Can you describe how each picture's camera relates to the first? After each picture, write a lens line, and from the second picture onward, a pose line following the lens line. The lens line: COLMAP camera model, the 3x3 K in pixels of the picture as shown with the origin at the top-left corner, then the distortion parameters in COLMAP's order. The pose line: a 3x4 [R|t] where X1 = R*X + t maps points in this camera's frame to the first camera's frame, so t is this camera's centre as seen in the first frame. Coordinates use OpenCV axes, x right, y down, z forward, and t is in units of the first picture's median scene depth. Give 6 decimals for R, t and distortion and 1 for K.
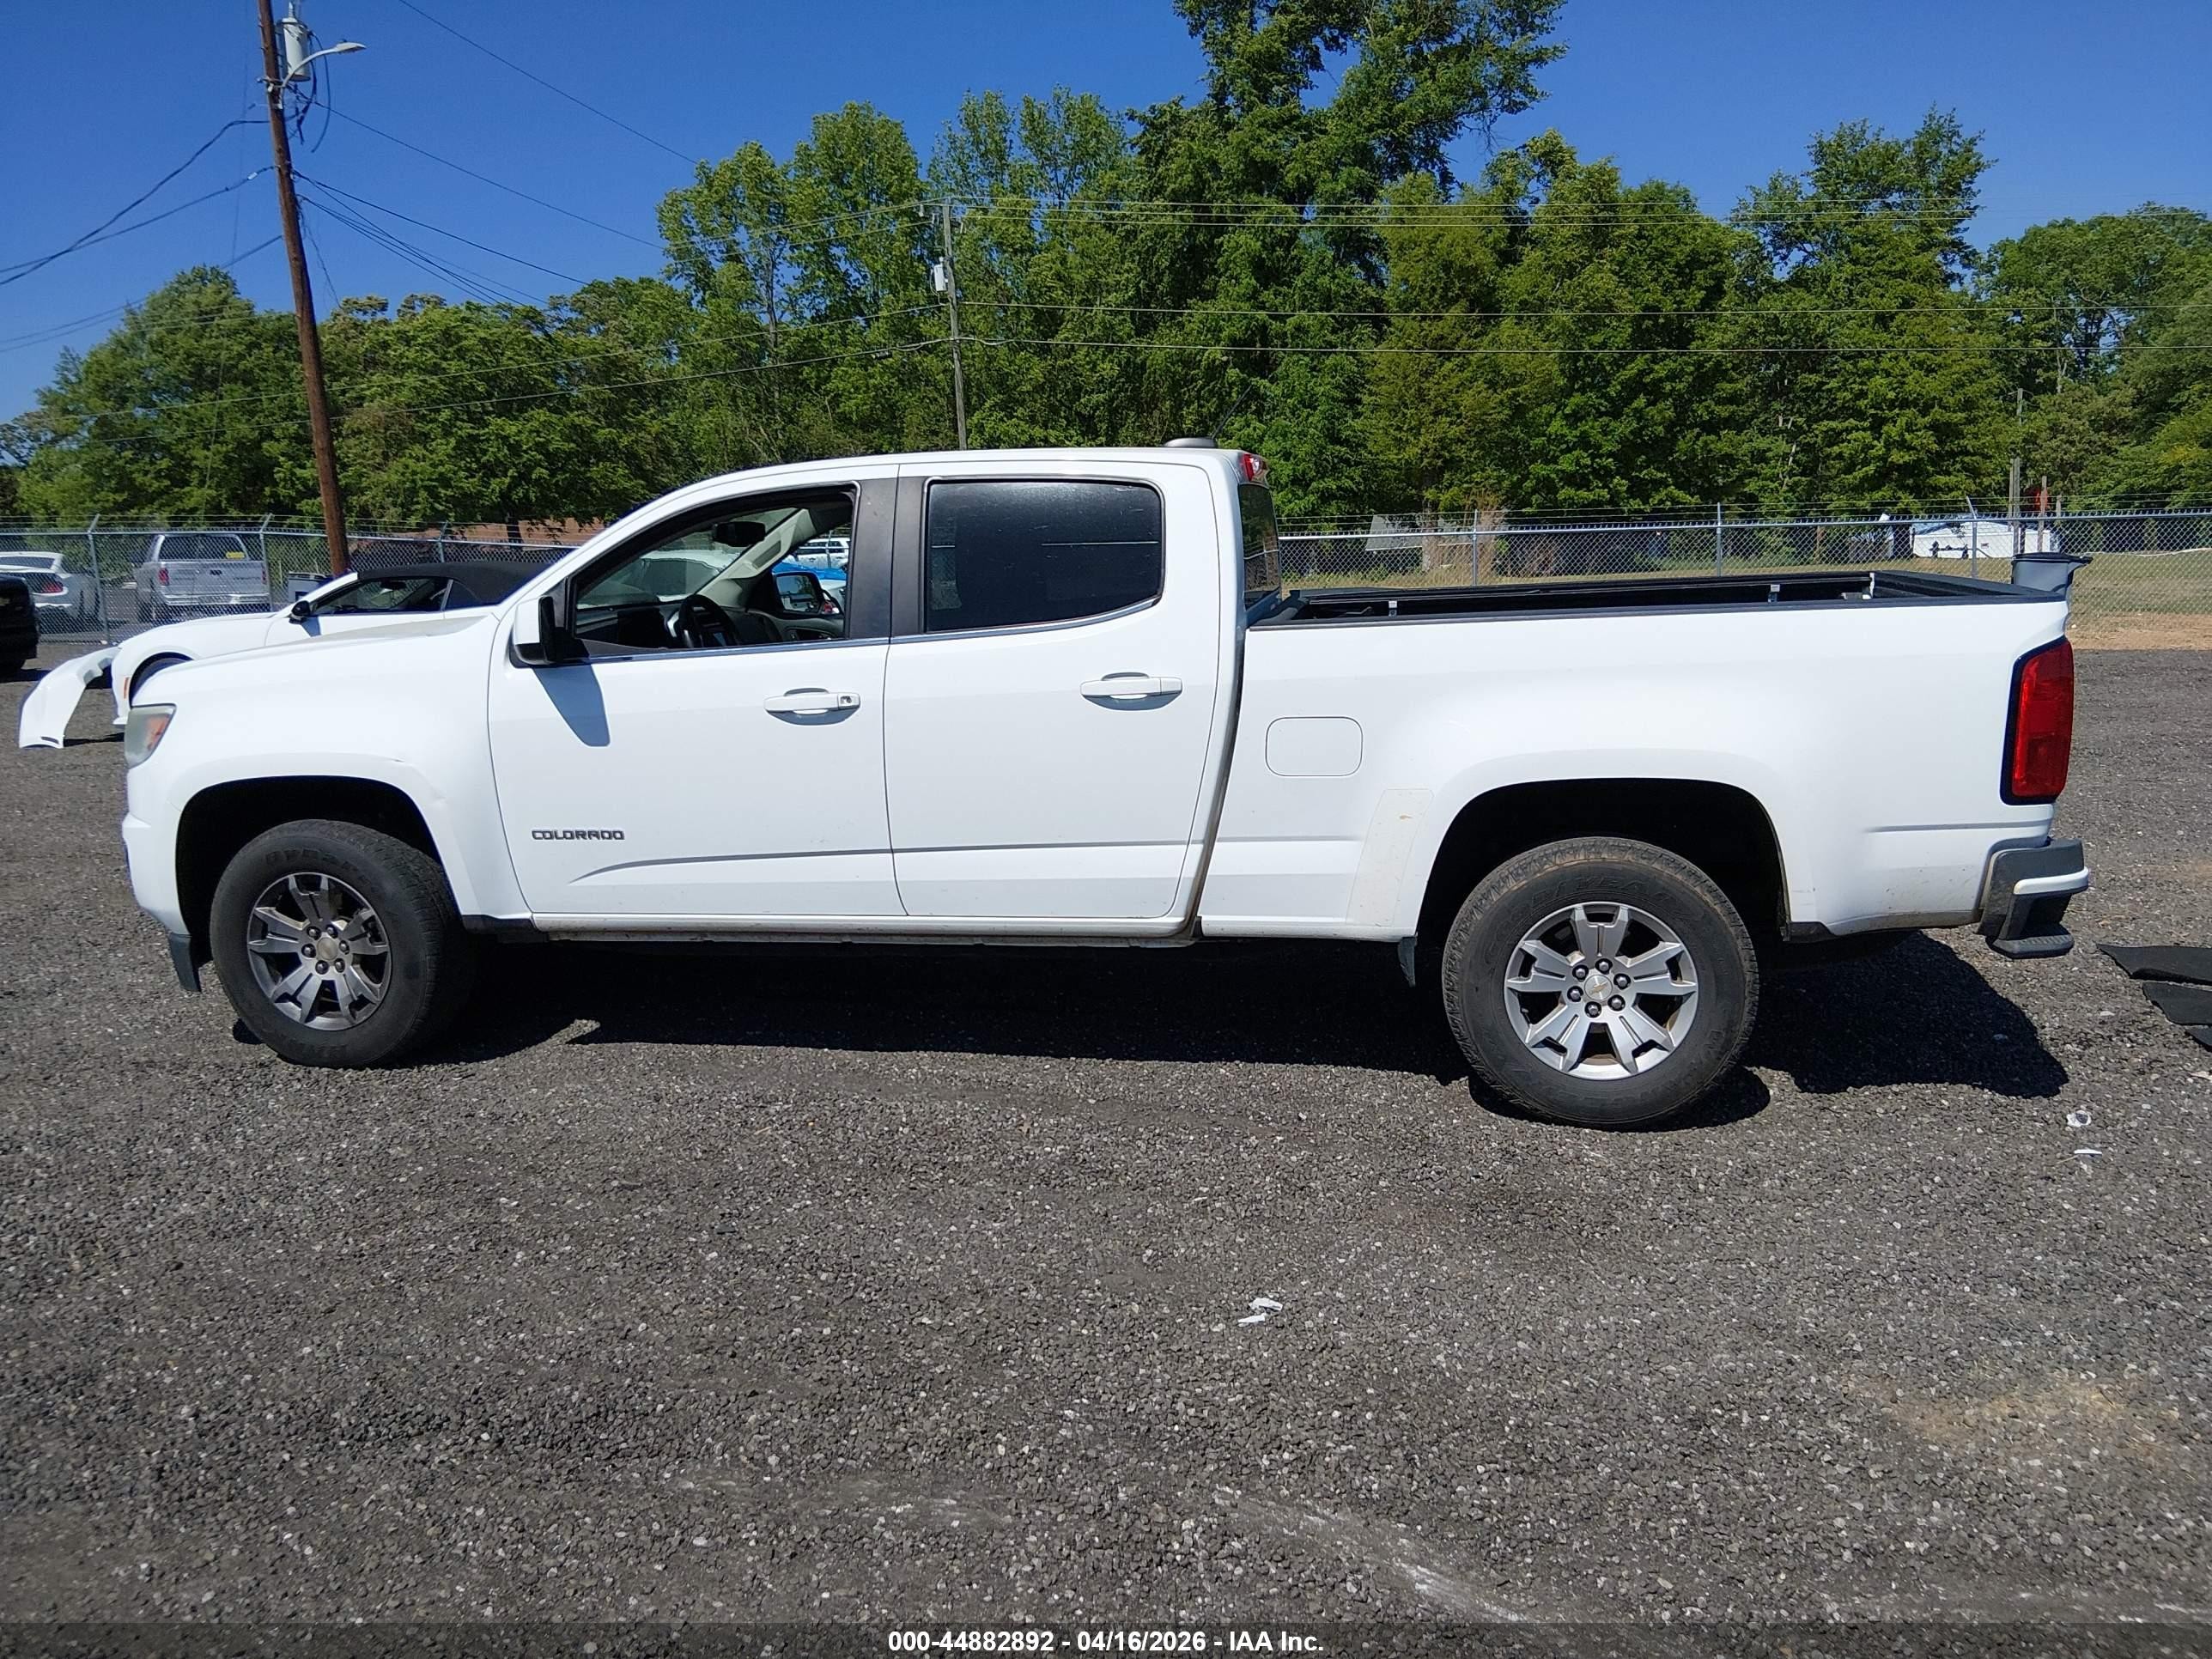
lens RADIAL K [[1696.8, 0, 1099.7], [0, 1696.8, 824.9], [0, 0, 1]] dist [0.099399, -0.174067]
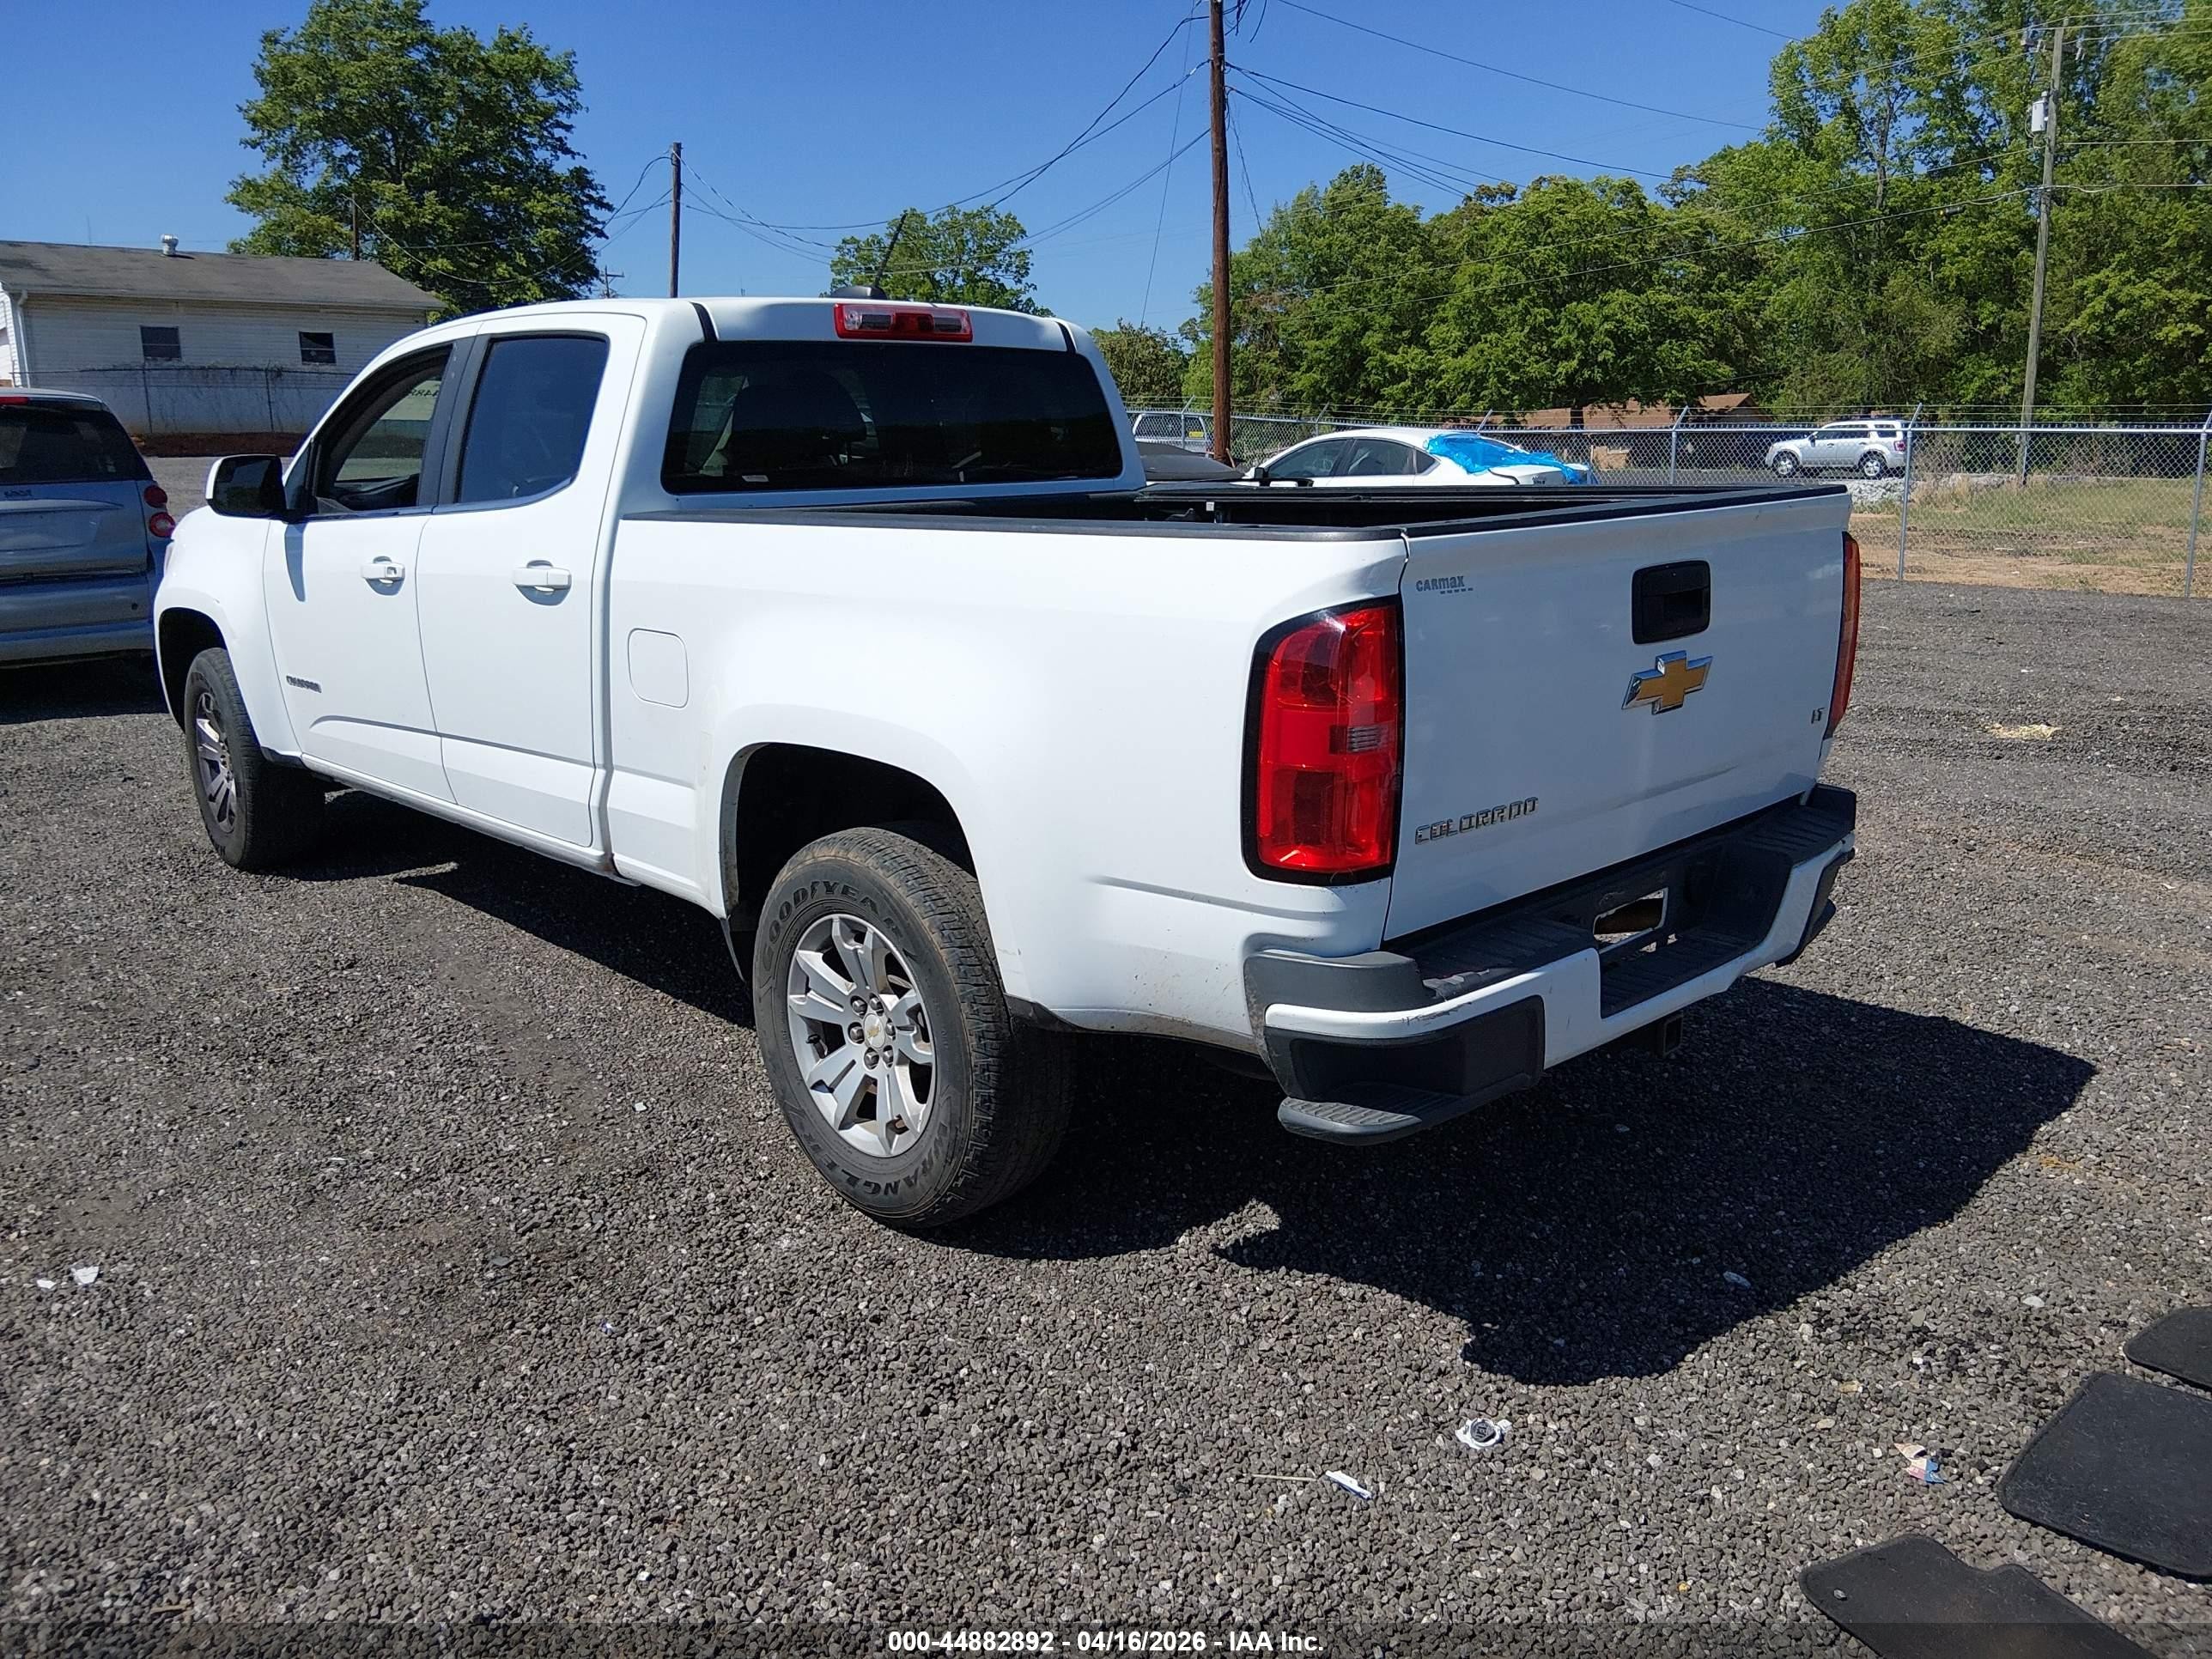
lens RADIAL K [[1707.9, 0, 1106.0], [0, 1707.9, 829.5], [0, 0, 1]] dist [0.080632, -0.132995]
pose [[0.805183, 0.154083, -0.572659, 0.062523], [-0.116649, 0.987941, 0.101808, -0.006232], [0.581440, -0.015174, 0.813448, 0.036493]]
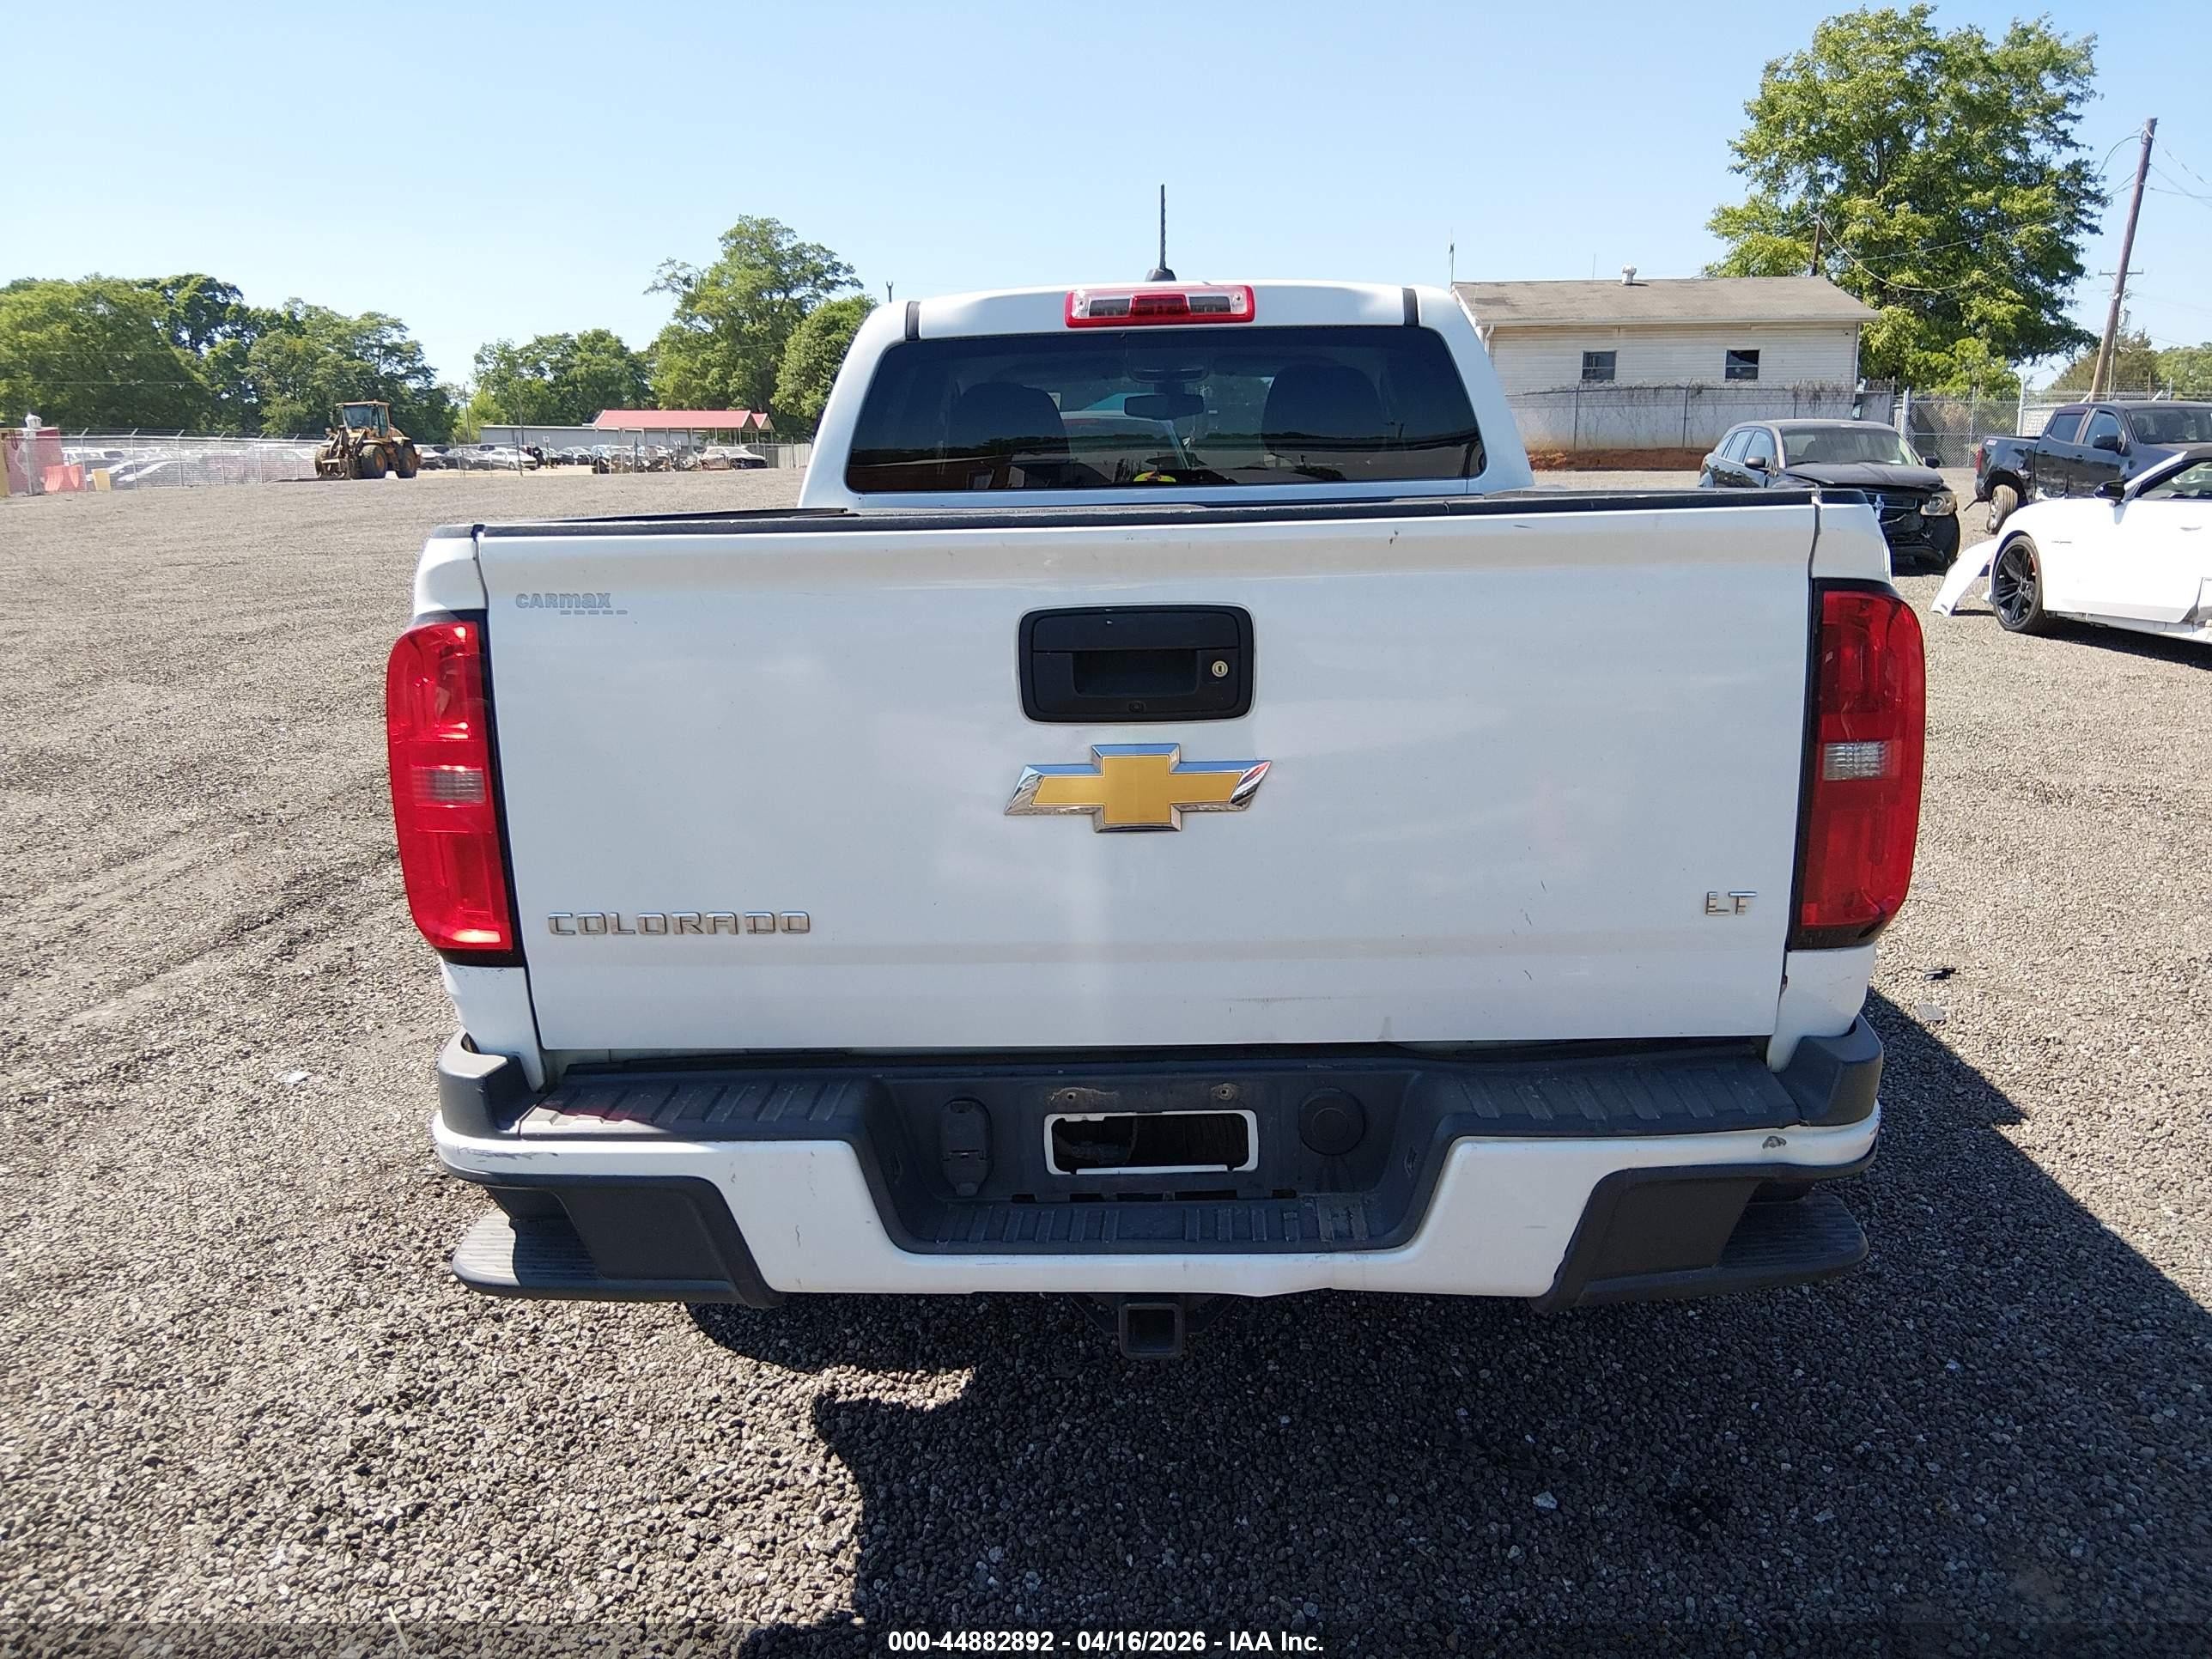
lens RADIAL K [[1736.5, 0, 1106.0], [0, 1736.5, 829.5], [0, 0, 1]] dist [-0.005116, -0.056068]
pose [[0.118968, 0.229159, -0.966092, 0.079946], [-0.158097, 0.964960, 0.209422, -0.014222], [0.980231, 0.127822, 0.151029, 0.087543]]
